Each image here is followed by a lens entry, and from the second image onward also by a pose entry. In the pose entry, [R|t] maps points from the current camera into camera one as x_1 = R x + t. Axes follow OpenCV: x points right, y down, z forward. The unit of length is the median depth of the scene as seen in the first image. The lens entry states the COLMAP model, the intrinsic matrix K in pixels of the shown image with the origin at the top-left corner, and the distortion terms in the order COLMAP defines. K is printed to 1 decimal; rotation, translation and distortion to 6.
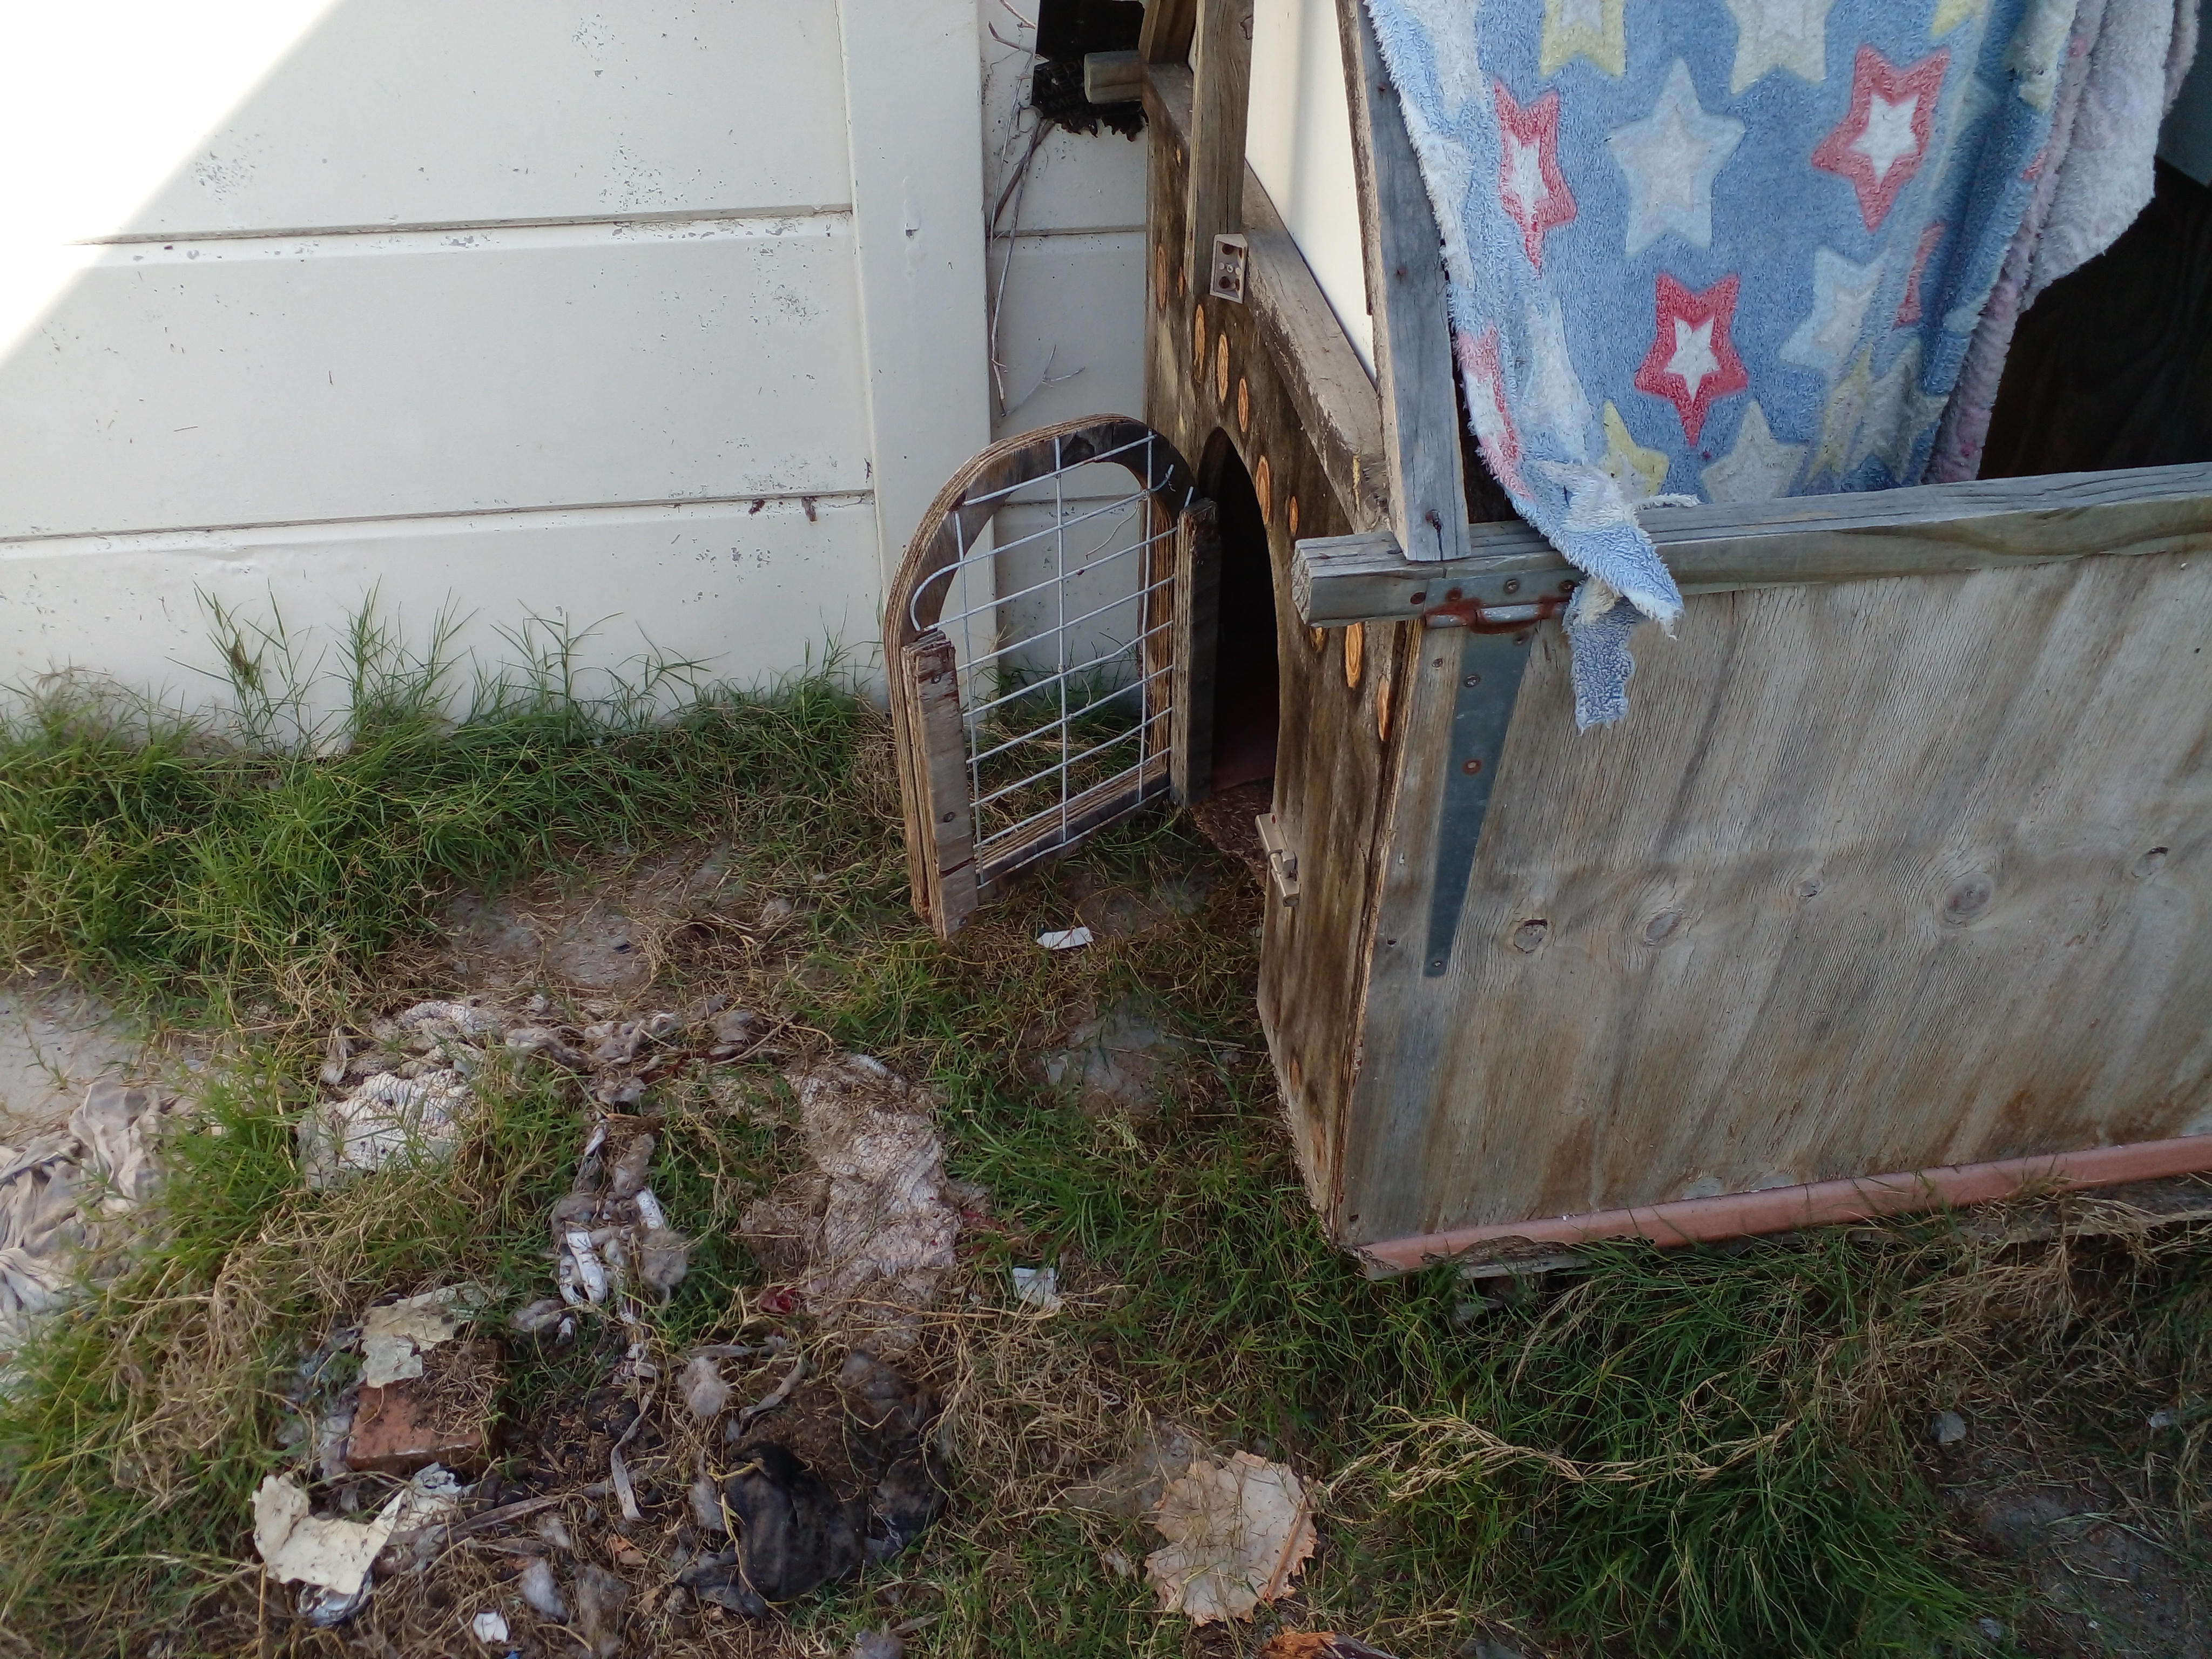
lens RADIAL K [[1745.9, 0, 1104.5], [0, 1745.9, 819.6], [0, 0, 1]] dist [0.031013, -0.036164]
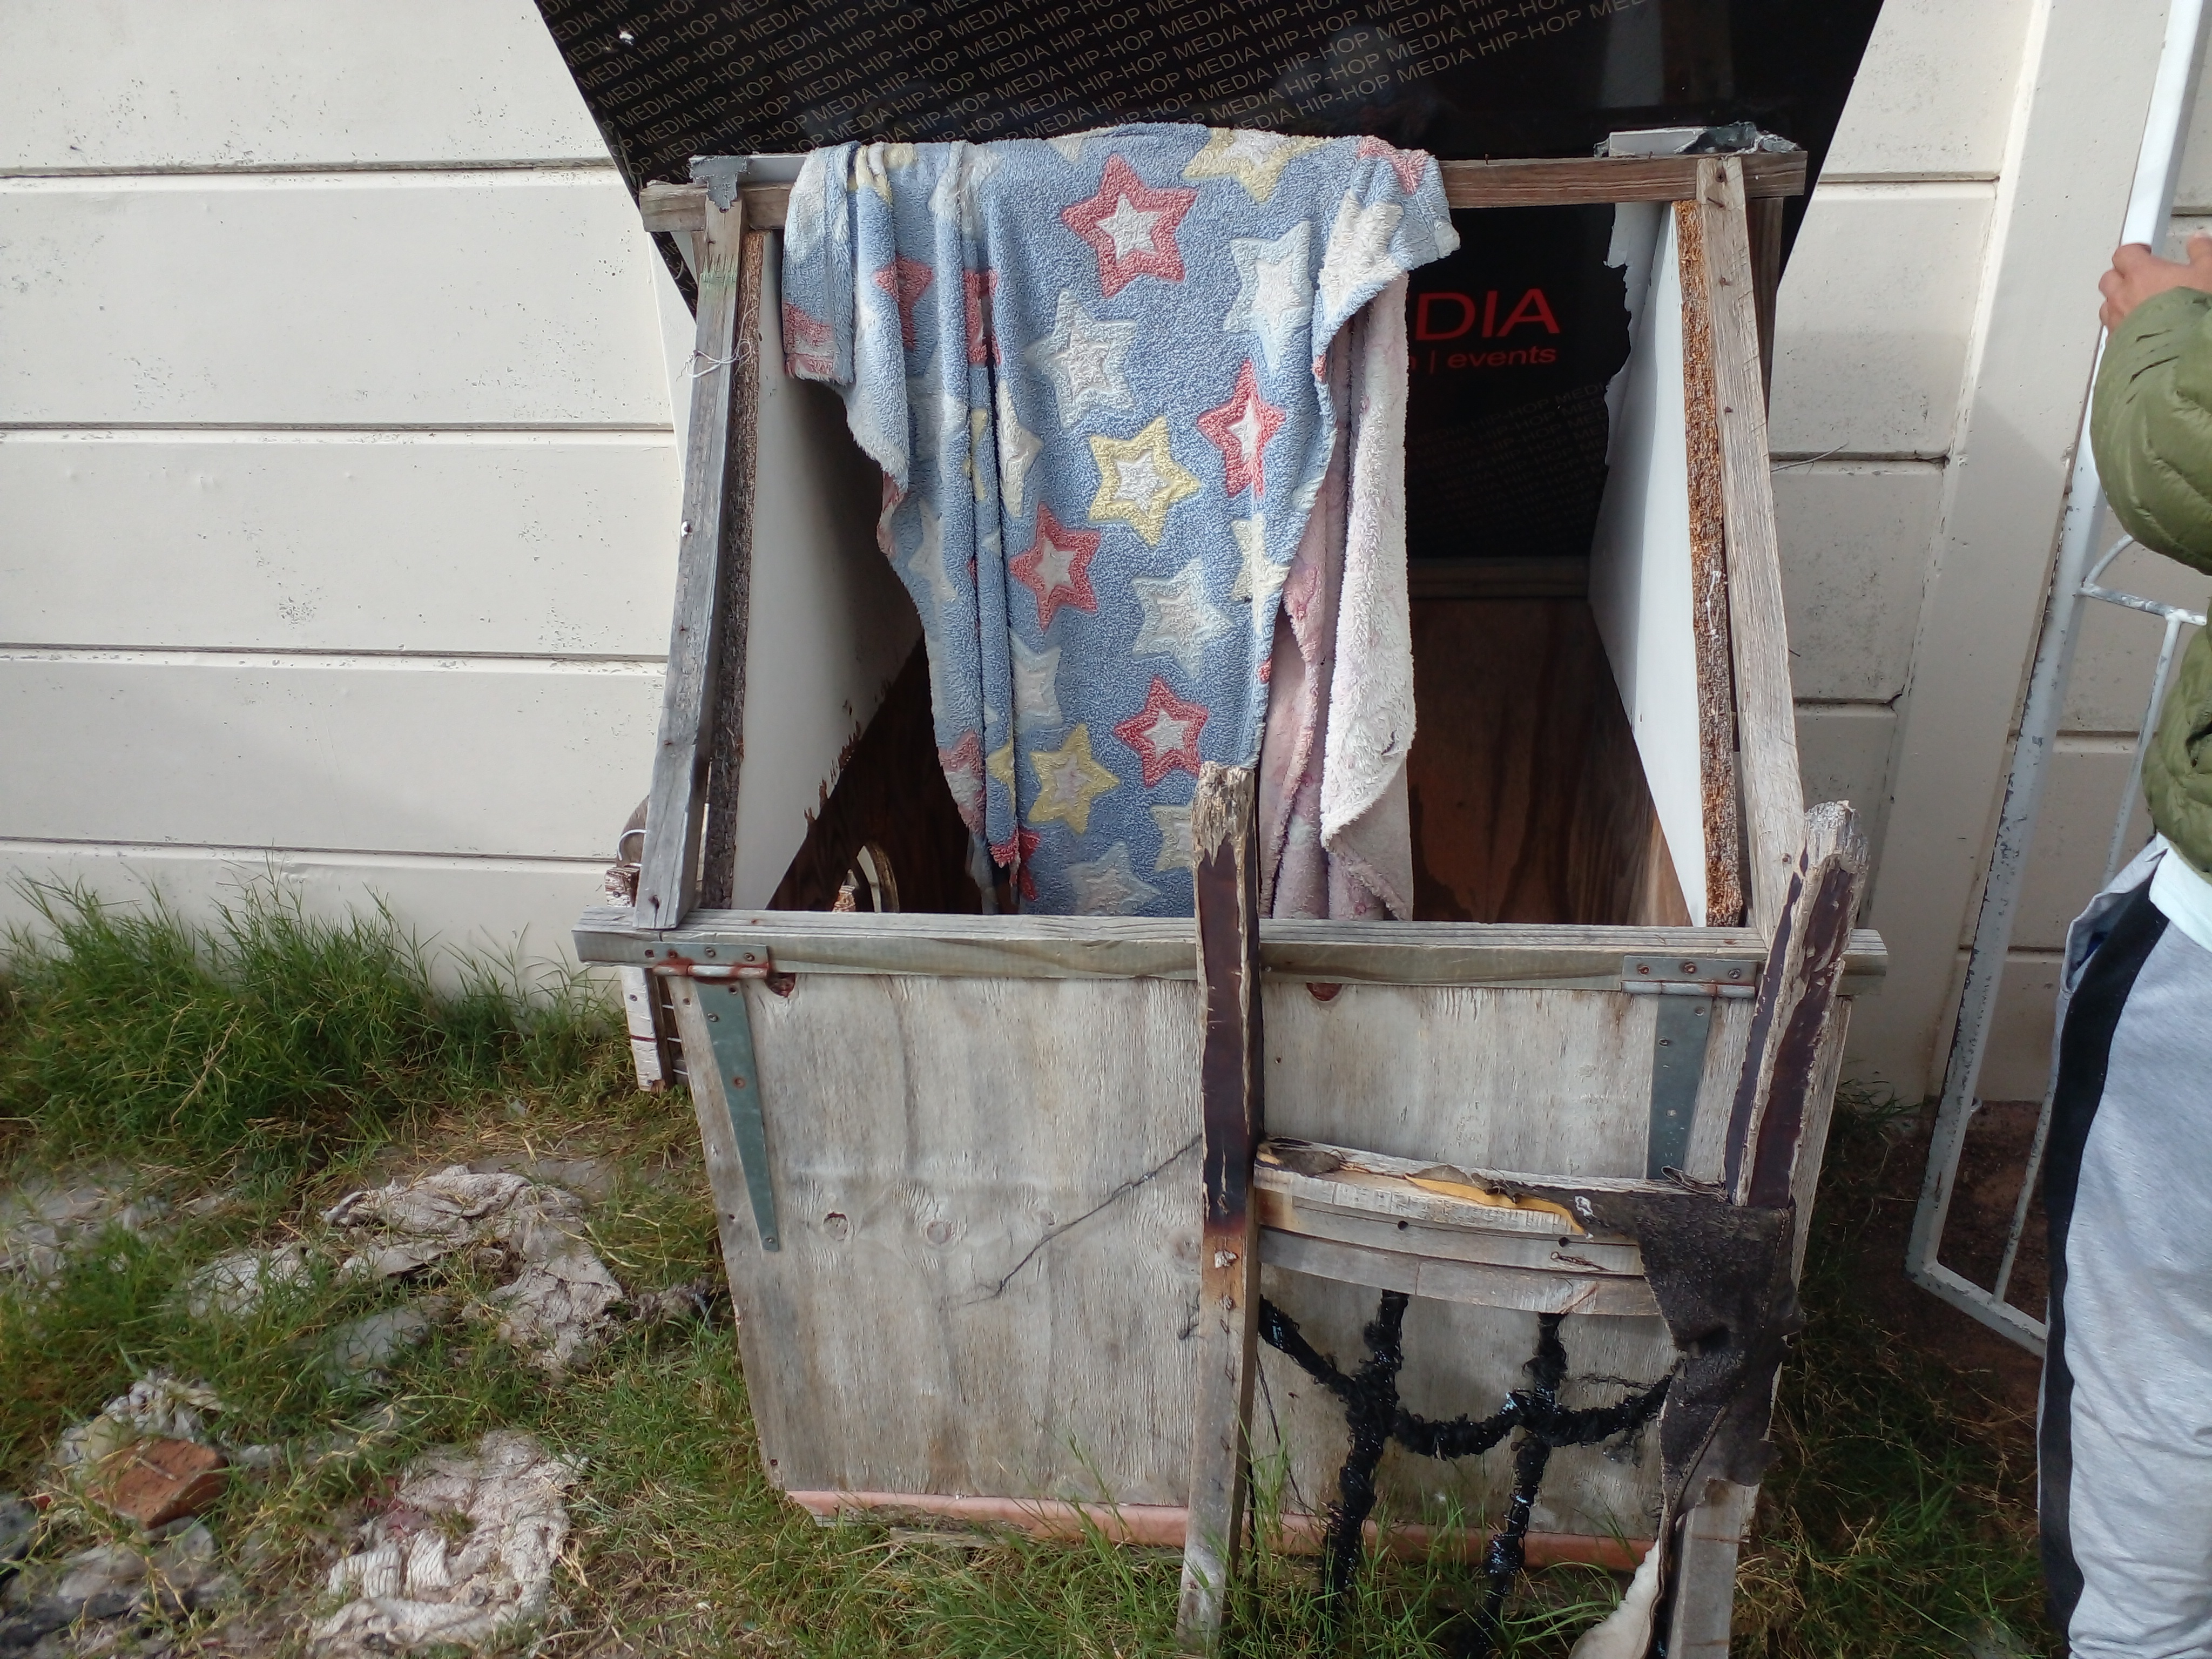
lens RADIAL K [[1745.9, 0, 1096.4], [0, 1745.9, 833.2], [0, 0, 1]] dist [0.031013, -0.036164]
pose [[0.960923, 0.088192, -0.262393, 0.717007], [-0.142293, 0.970442, -0.194925, 0.007840], [0.237446, 0.224645, 0.945068, -0.258063]]
